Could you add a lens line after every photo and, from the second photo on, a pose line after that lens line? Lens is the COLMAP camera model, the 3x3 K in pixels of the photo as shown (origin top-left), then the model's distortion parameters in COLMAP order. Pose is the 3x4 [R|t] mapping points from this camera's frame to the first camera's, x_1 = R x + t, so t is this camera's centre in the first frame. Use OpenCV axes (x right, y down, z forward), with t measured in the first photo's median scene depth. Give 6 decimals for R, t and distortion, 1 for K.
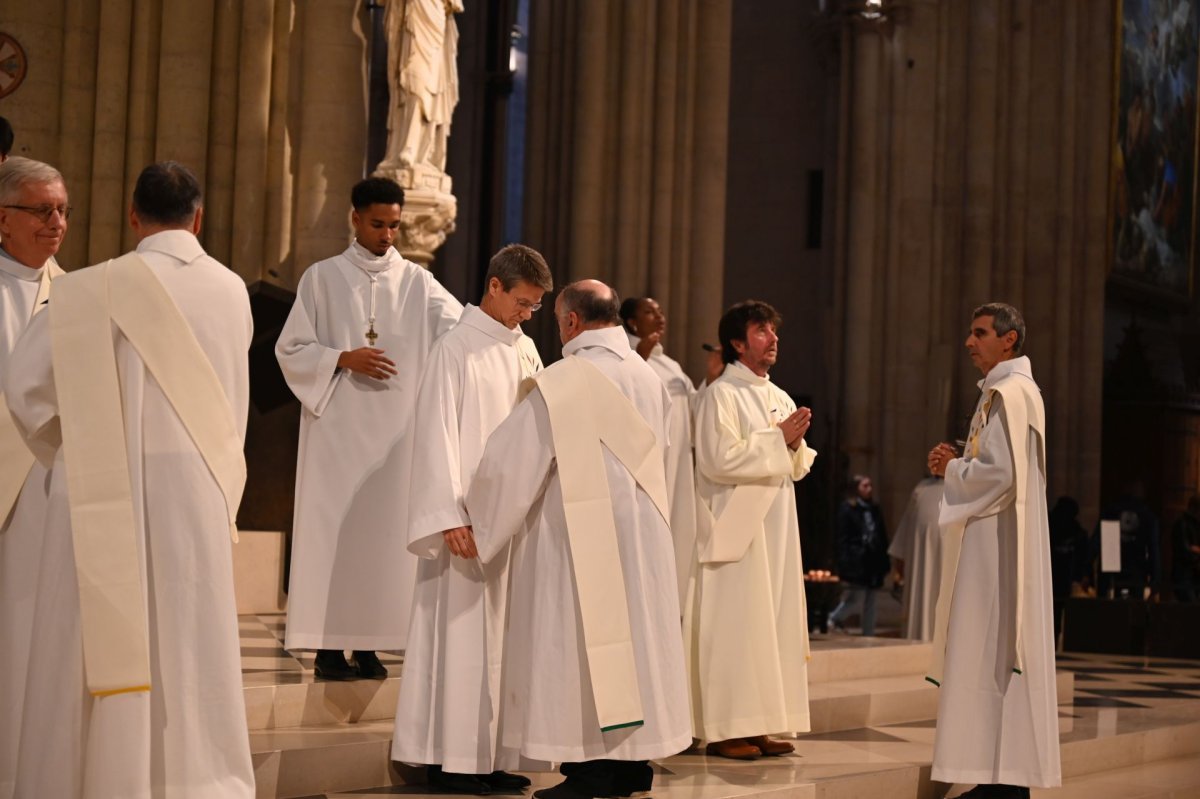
lens RADIAL K [[2223.1, 0, 600.0], [0, 2223.1, 399.5], [0, 0, 1]] dist [0.019093, 0.020834]
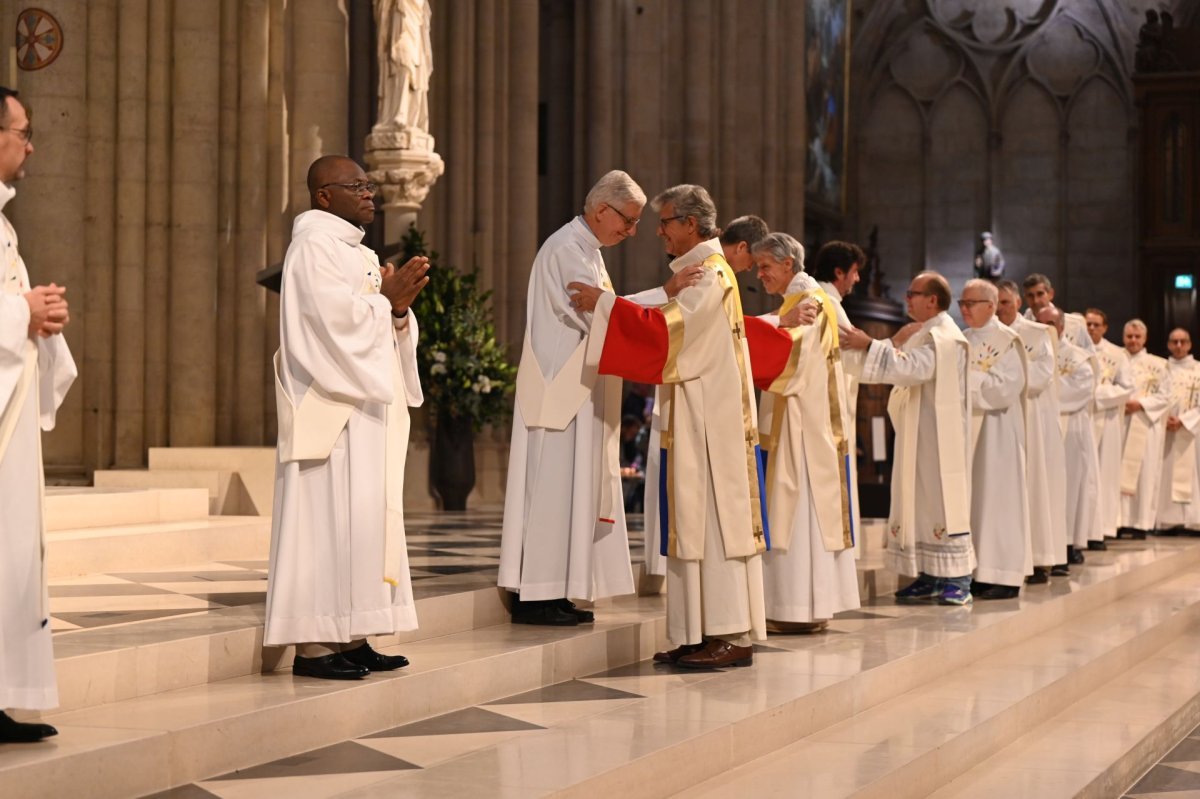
lens RADIAL K [[2223.1, 0, 600.0], [0, 2223.1, 399.5], [0, 0, 1]] dist [0.019093, 0.020834]
pose [[0.973525, -0.028364, 0.226813, -0.246746], [0.018271, 0.998752, 0.046478, -0.015982], [-0.227849, -0.041104, 0.972829, -0.150136]]
